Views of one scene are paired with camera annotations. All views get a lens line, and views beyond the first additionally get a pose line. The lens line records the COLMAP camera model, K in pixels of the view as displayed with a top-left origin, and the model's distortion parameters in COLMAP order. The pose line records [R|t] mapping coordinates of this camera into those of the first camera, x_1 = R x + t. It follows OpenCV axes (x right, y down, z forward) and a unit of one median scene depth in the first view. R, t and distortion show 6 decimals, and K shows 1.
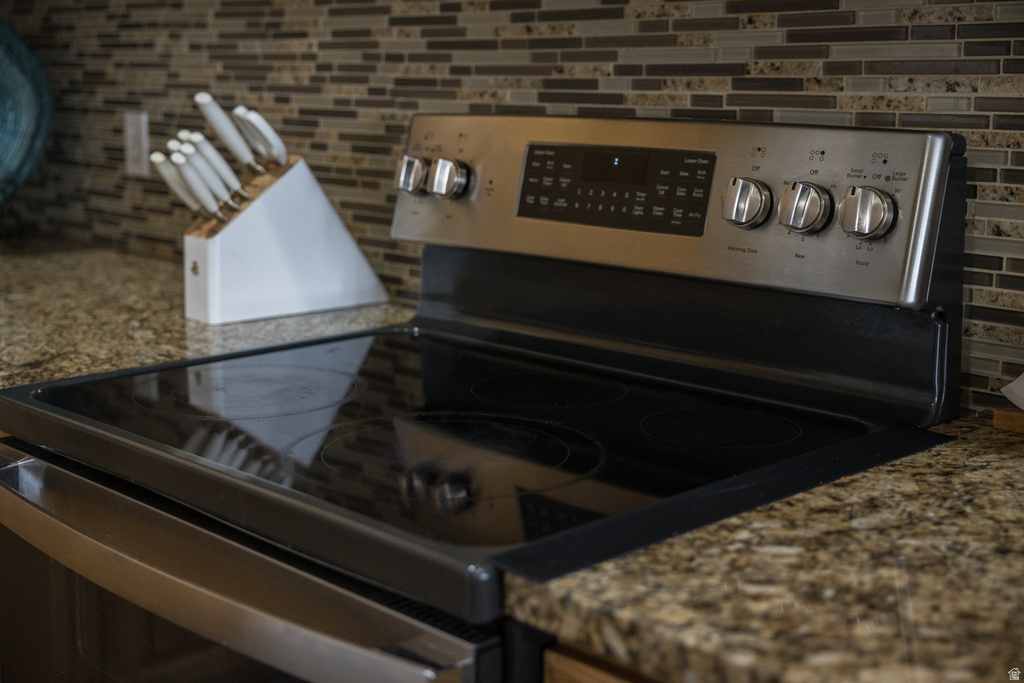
lens RADIAL K [[1460.9, 0, 514.4], [0, 1460.9, 335.3], [0, 0, 1]] dist [0.104748, 0.000000]
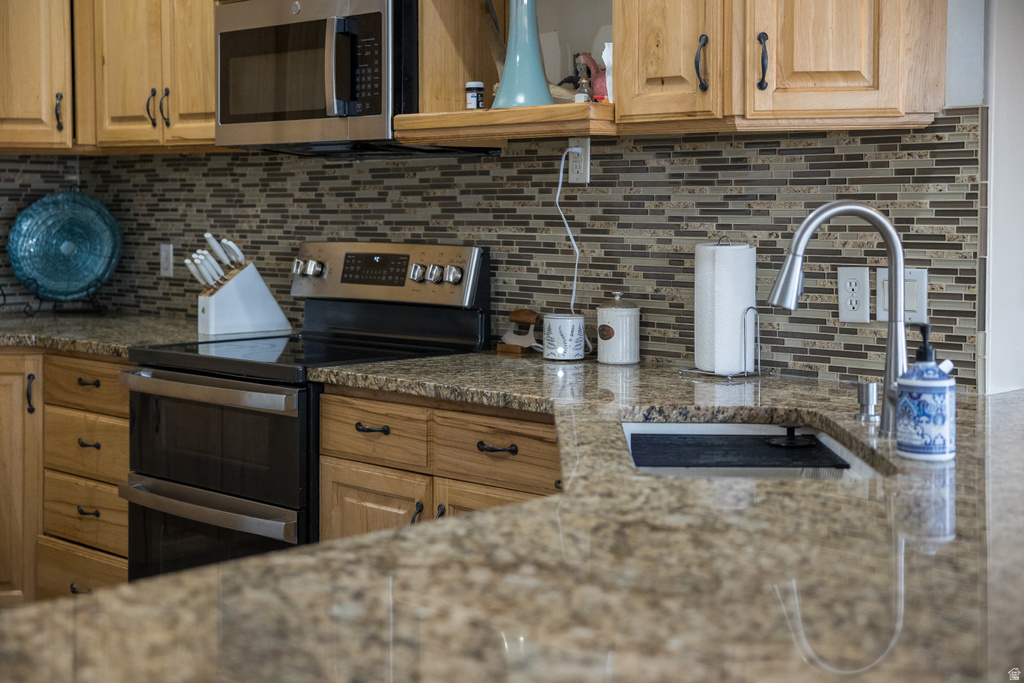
lens RADIAL K [[1595.3, 0, 506.9], [0, 1595.3, 344.1], [0, 0, 1]] dist [0.067245, 0.000000]
pose [[0.999942, -0.003303, 0.010283, 0.215774], [0.004278, 0.995342, -0.096311, 0.237343], [-0.009917, 0.096349, 0.995298, -1.398440]]
